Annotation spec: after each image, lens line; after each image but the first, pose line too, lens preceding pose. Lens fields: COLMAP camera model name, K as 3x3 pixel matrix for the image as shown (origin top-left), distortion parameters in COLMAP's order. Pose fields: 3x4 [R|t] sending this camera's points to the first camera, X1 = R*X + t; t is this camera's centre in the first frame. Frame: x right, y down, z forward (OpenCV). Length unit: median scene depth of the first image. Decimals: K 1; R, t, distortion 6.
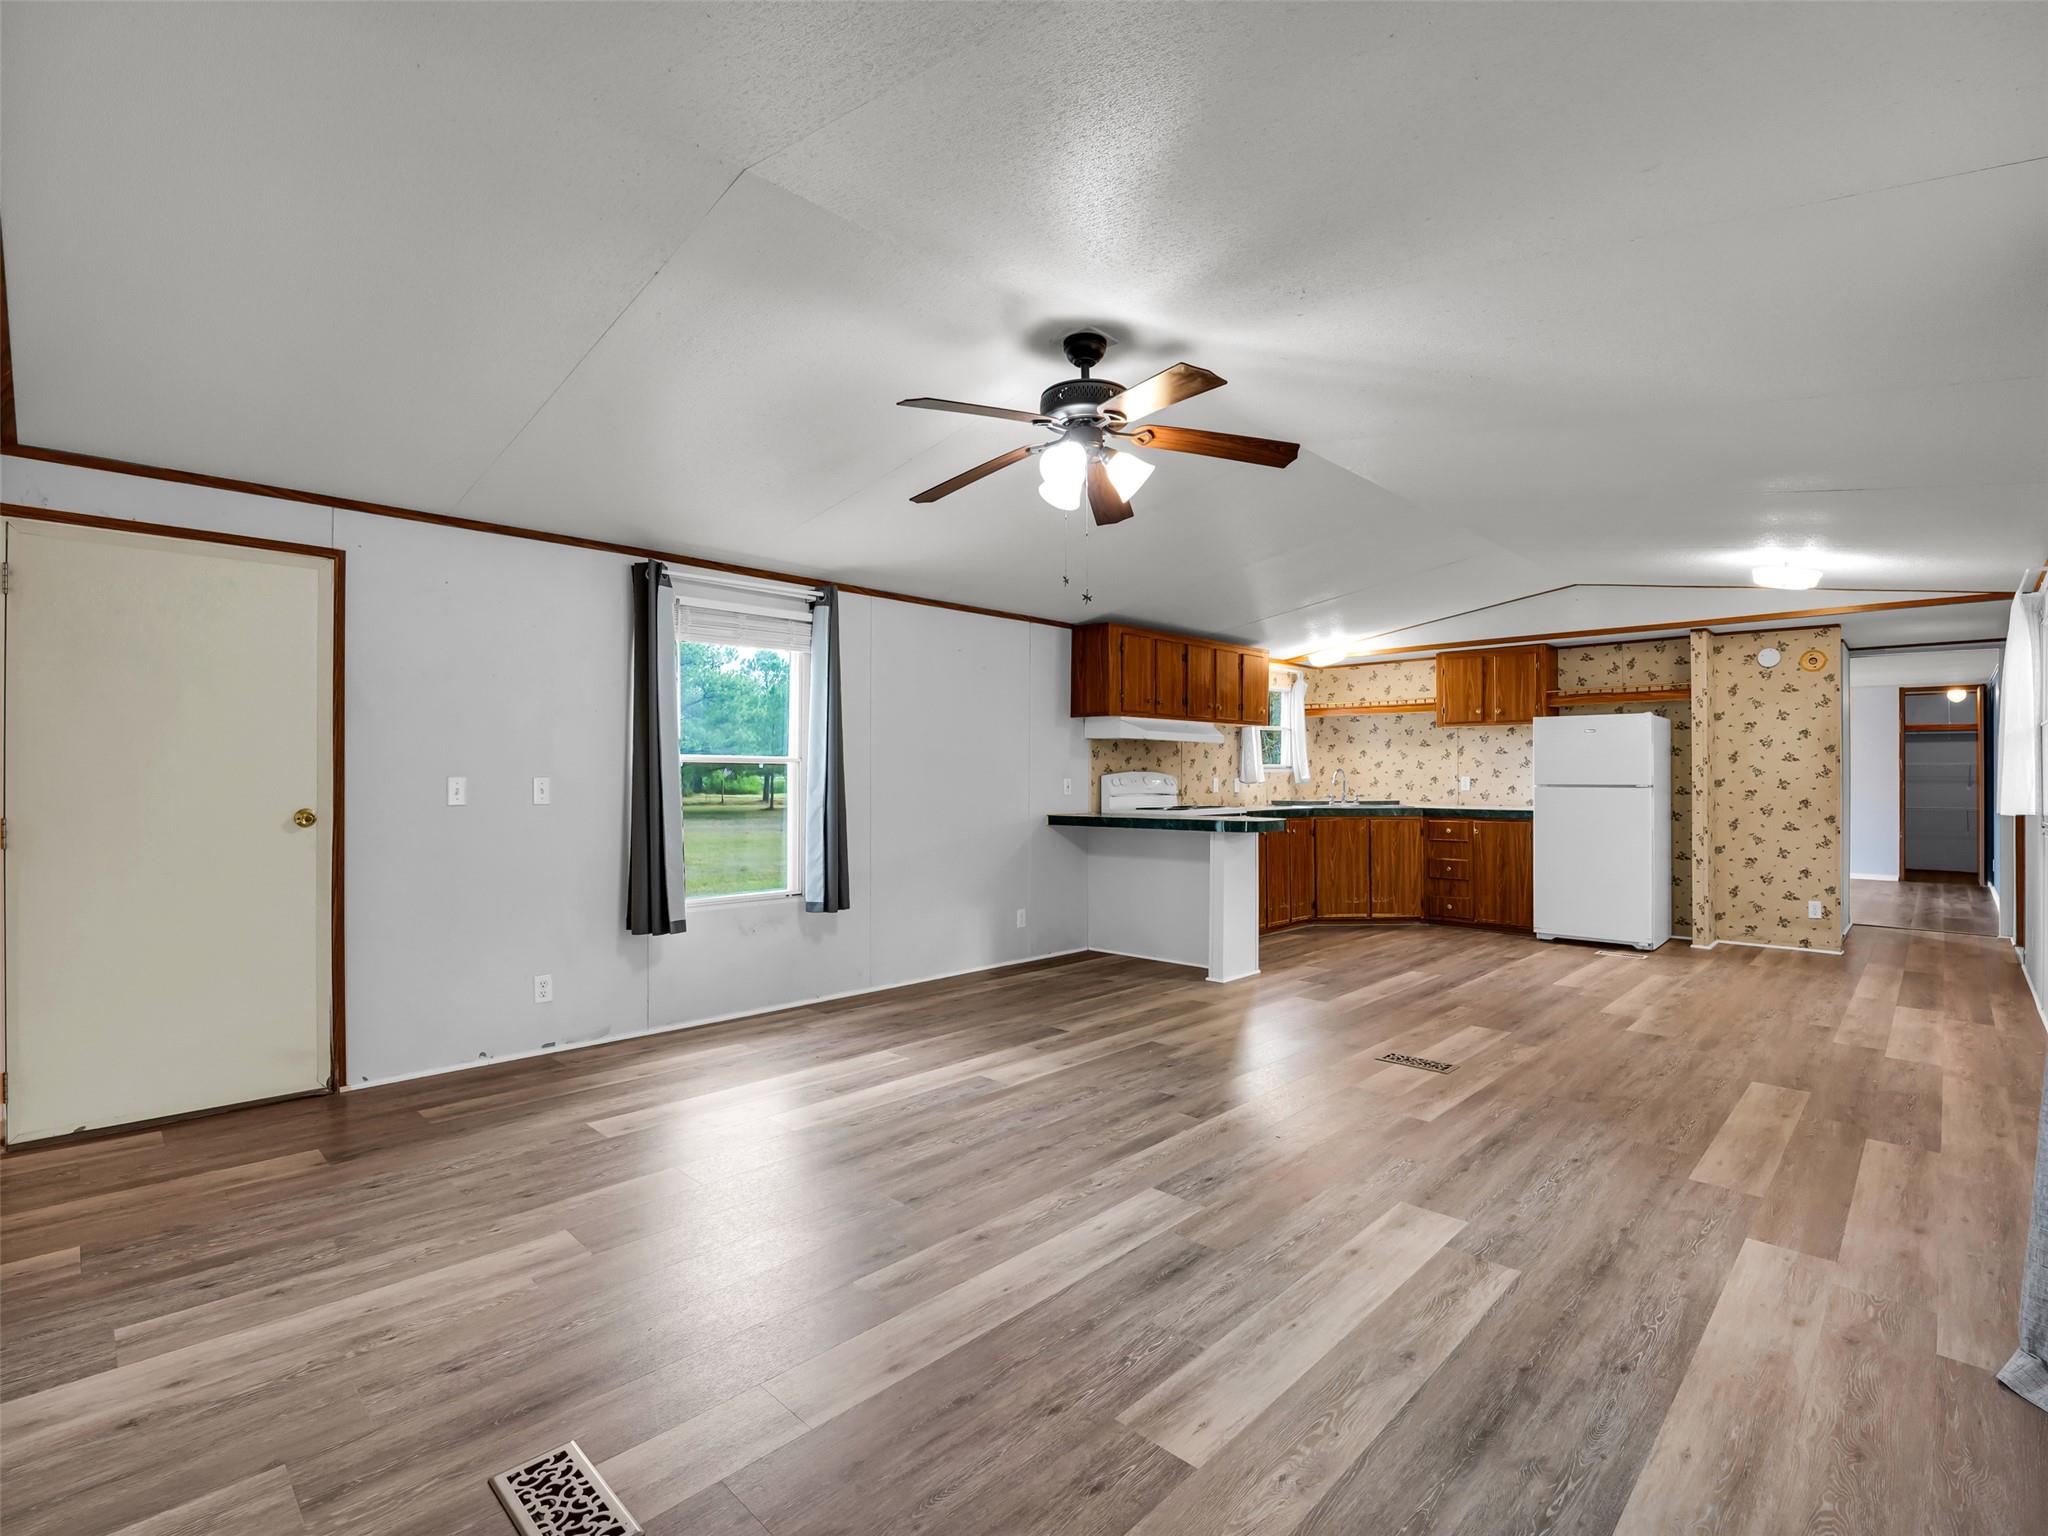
lens RADIAL K [[954.7, 0, 1028.0], [0, 954.7, 774.3], [0, 0, 1]] dist [-0.028071, 0.002916]
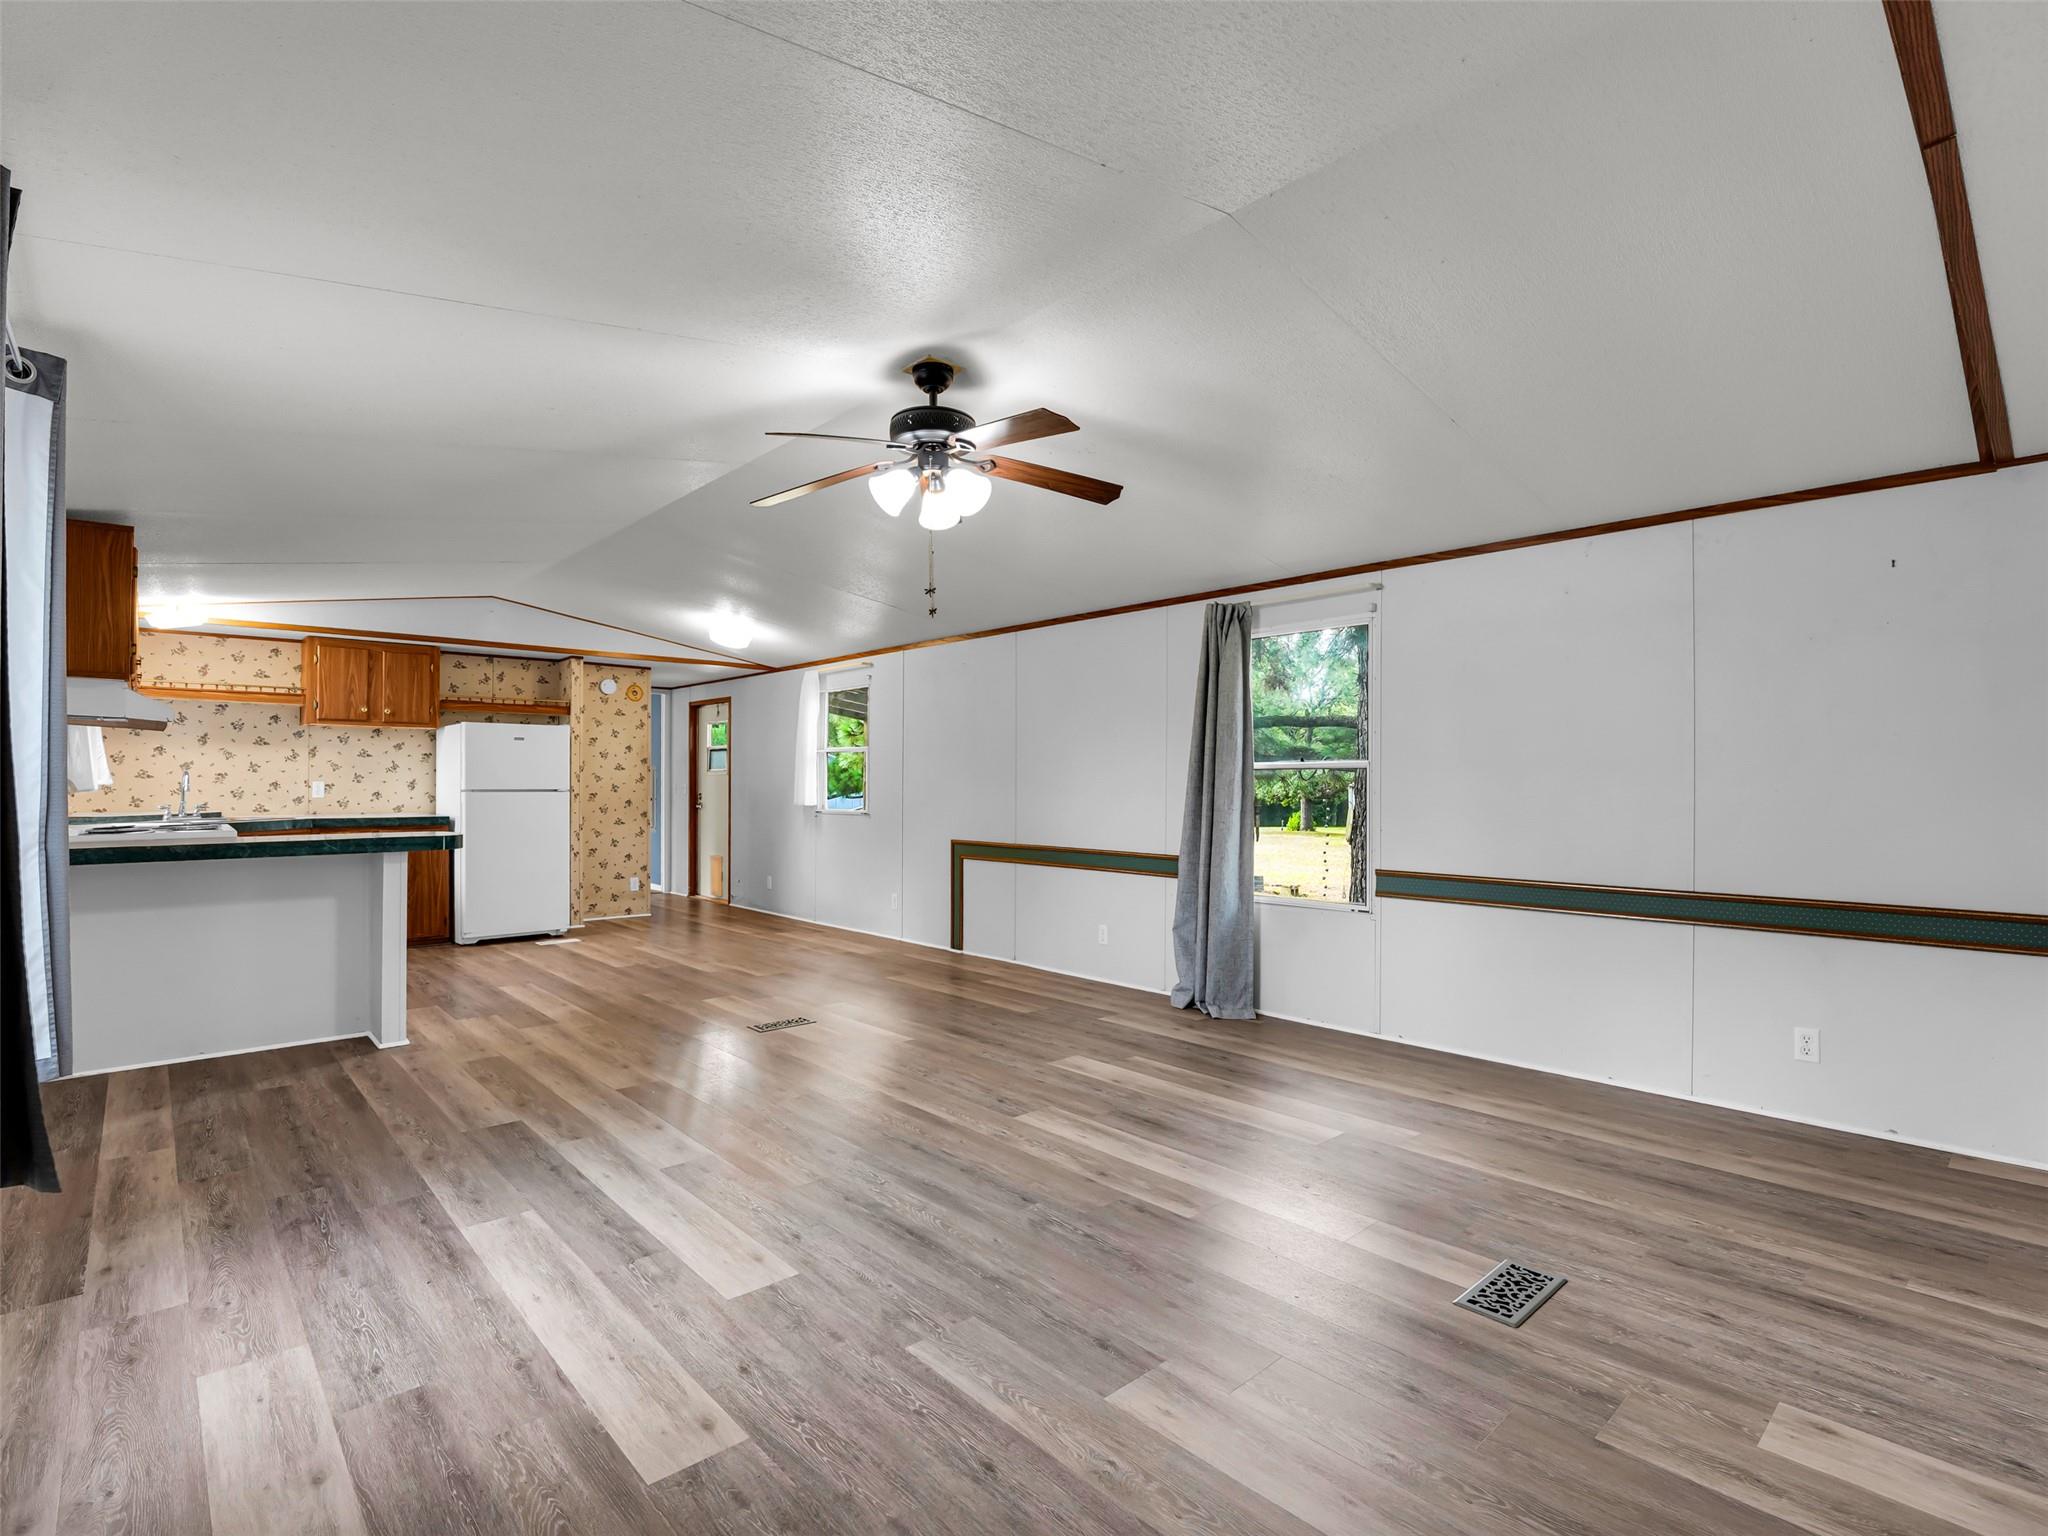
lens RADIAL K [[983.1, 0, 1001.7], [0, 983.1, 773.8], [0, 0, 1]] dist [-0.026950, -0.003063]
pose [[0.070195, 0.010317, 0.997480, -0.658449], [-0.001603, 0.999946, -0.010229, 0.005662], [-0.997532, -0.000881, 0.070208, 0.543360]]
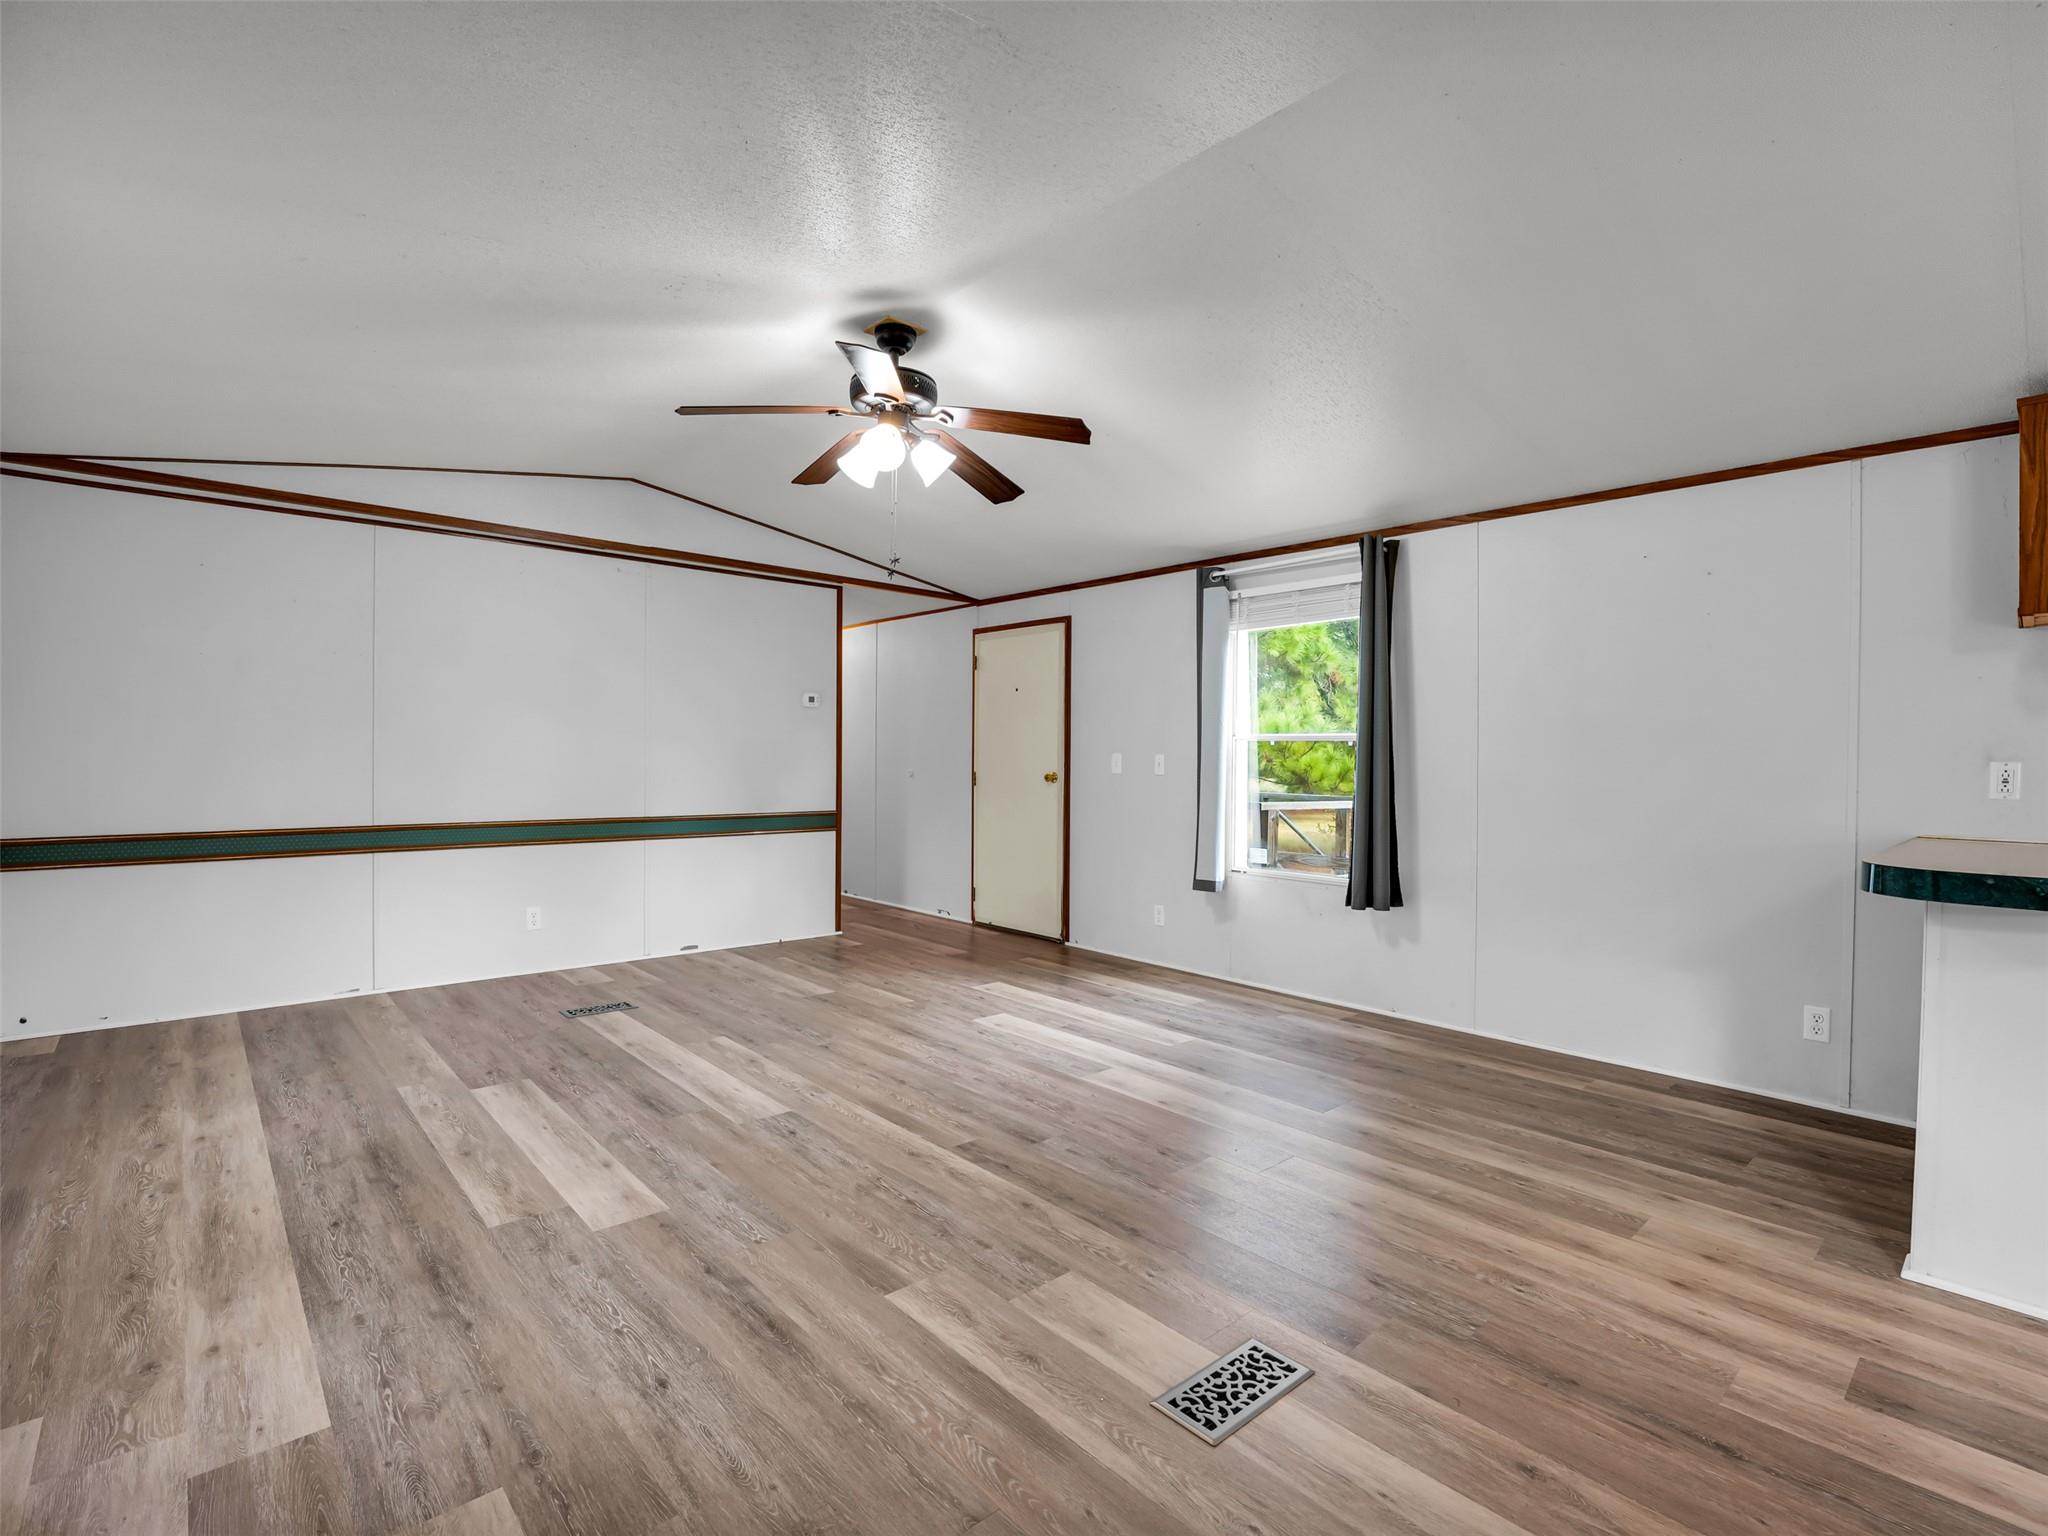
lens RADIAL K [[954.7, 0, 1030.7], [0, 954.7, 768.0], [0, 0, 1]] dist [-0.028071, 0.002916]
pose [[-0.054690, 0.004851, -0.998492, 0.714007], [-0.014580, 0.999878, 0.005657, 0.015337], [0.998397, 0.014867, -0.054612, 0.780833]]
